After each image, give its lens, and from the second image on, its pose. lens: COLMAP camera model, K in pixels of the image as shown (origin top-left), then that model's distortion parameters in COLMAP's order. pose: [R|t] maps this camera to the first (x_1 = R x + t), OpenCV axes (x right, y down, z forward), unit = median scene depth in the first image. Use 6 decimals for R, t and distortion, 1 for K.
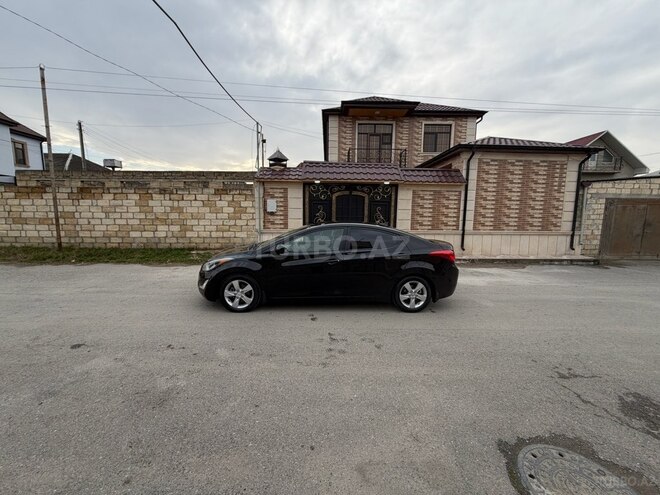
lens RADIAL K [[261.9, 0, 328.3], [0, 261.9, 247.5], [0, 0, 1]] dist [-0.000029, -0.000198]
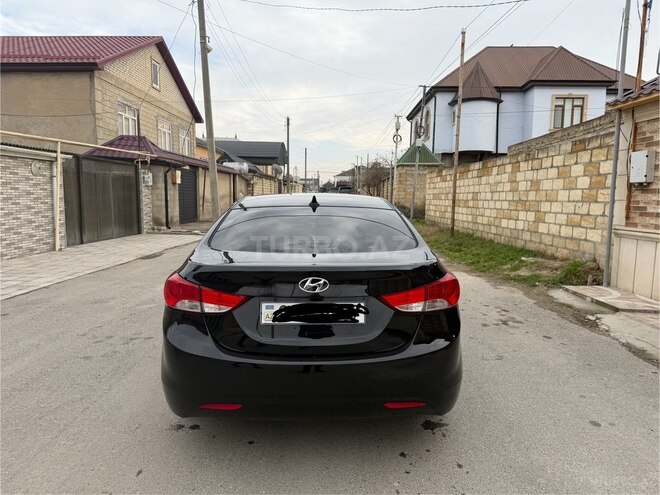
lens RADIAL K [[459.3, 0, 329.7], [0, 459.3, 251.0], [0, 0, 1]] dist [0.070732, -0.095030]
pose [[-0.028190, 0.106633, -0.993899, 0.503993], [-0.134654, 0.984826, 0.109479, -0.051330], [0.990492, 0.136919, -0.013404, 0.582739]]
